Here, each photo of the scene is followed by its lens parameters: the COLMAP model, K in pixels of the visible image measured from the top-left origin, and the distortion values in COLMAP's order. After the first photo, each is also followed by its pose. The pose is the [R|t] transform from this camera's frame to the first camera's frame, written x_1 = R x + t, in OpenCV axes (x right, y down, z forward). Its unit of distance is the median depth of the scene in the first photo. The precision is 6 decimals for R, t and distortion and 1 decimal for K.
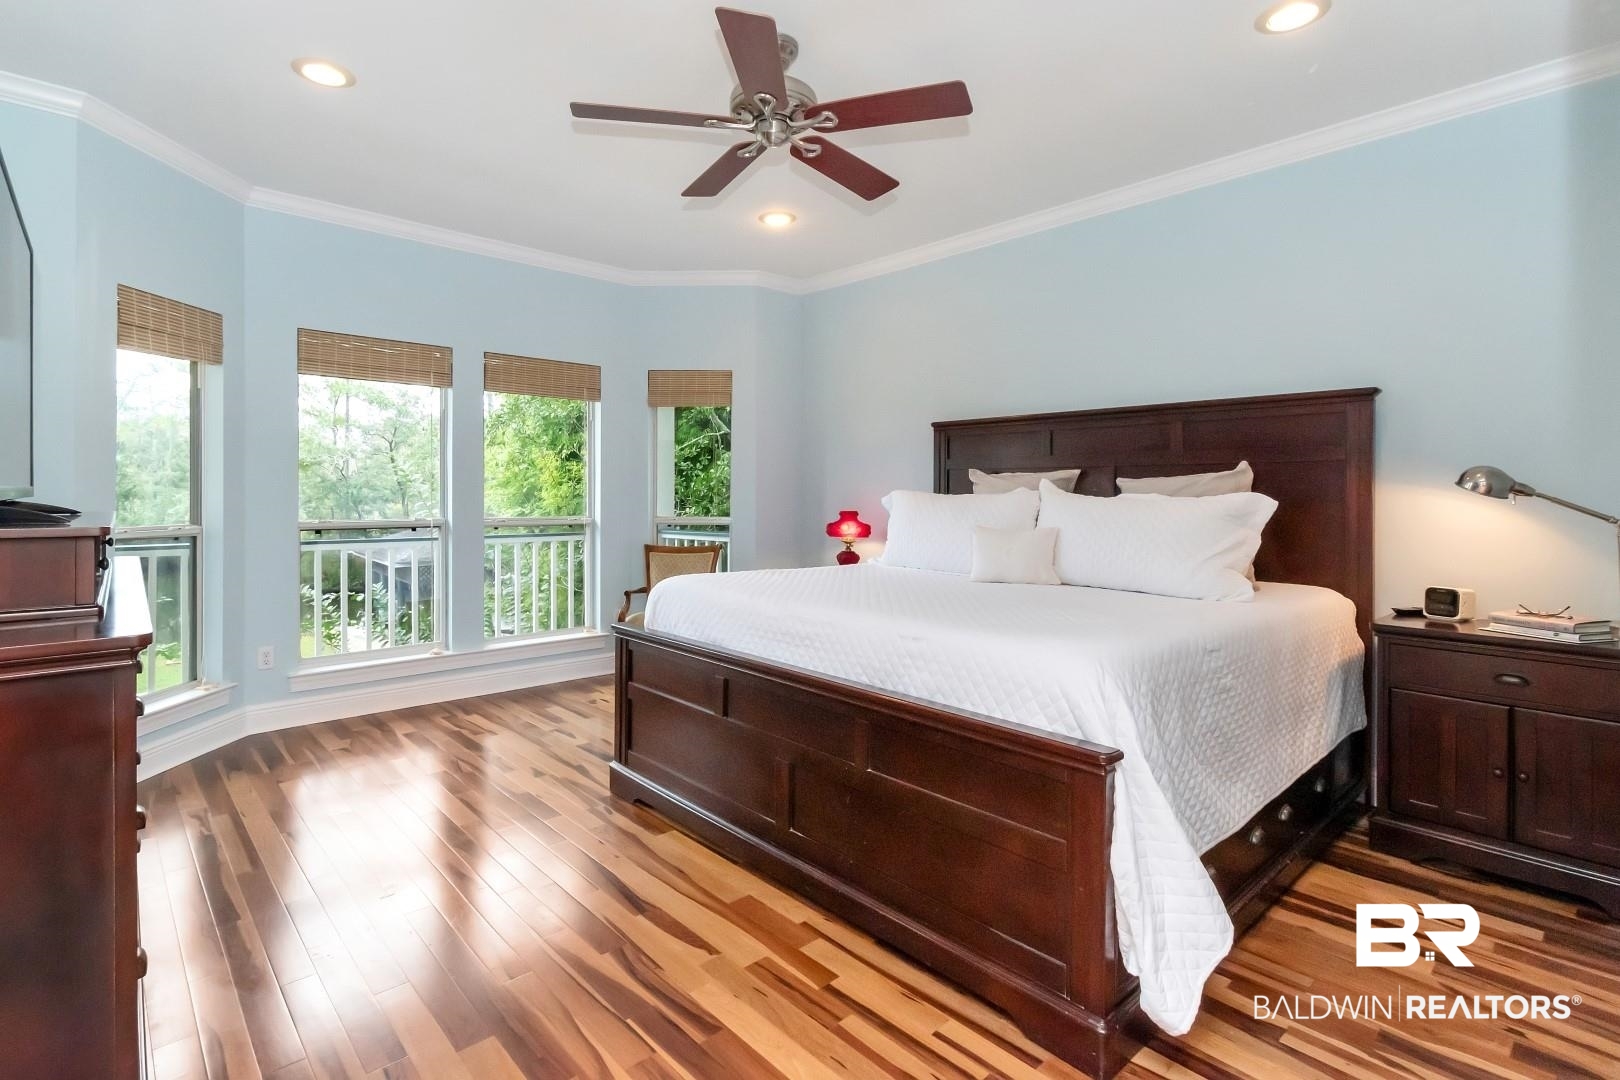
lens RADIAL K [[779.6, 0, 808.6], [0, 779.6, 490.7], [0, 0, 1]] dist [0.011498, -0.000035]
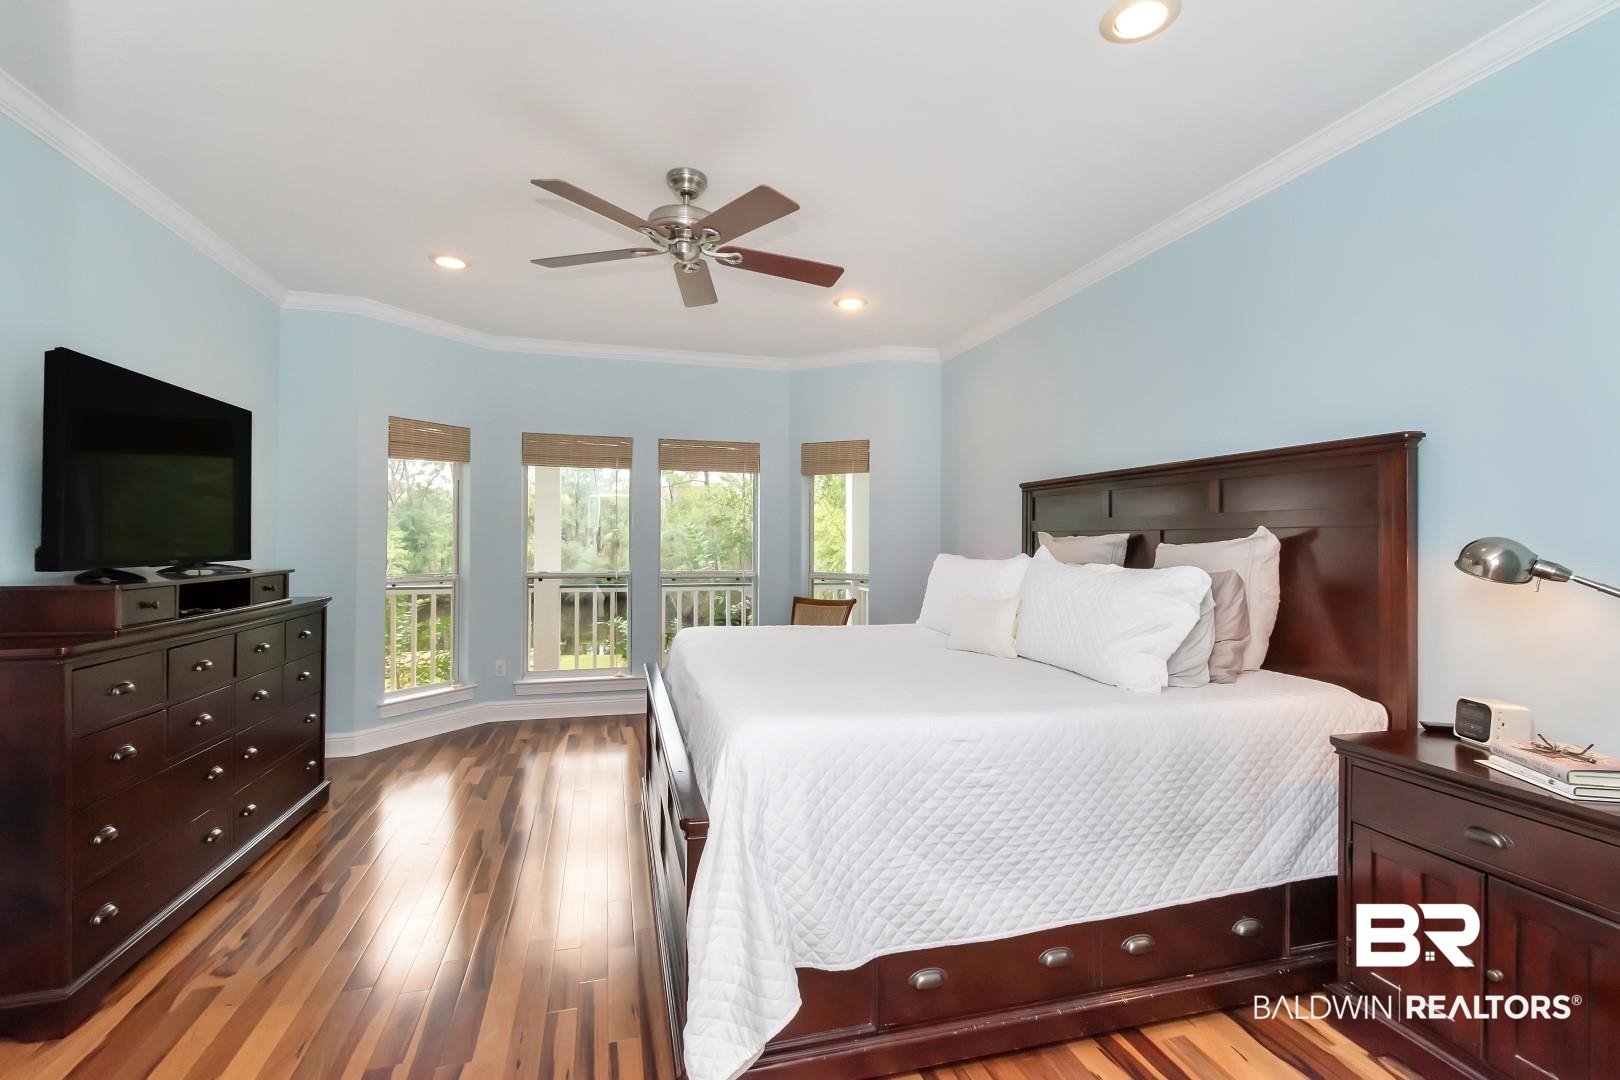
lens RADIAL K [[740.2, 0, 811.3], [0, 740.2, 544.1], [0, 0, 1]] dist [0.002192, -0.001489]
pose [[0.889095, 0.003890, -0.457707, 0.439772], [-0.001357, 0.999982, 0.005863, -0.020747], [0.457722, -0.004592, 0.889084, 0.074992]]
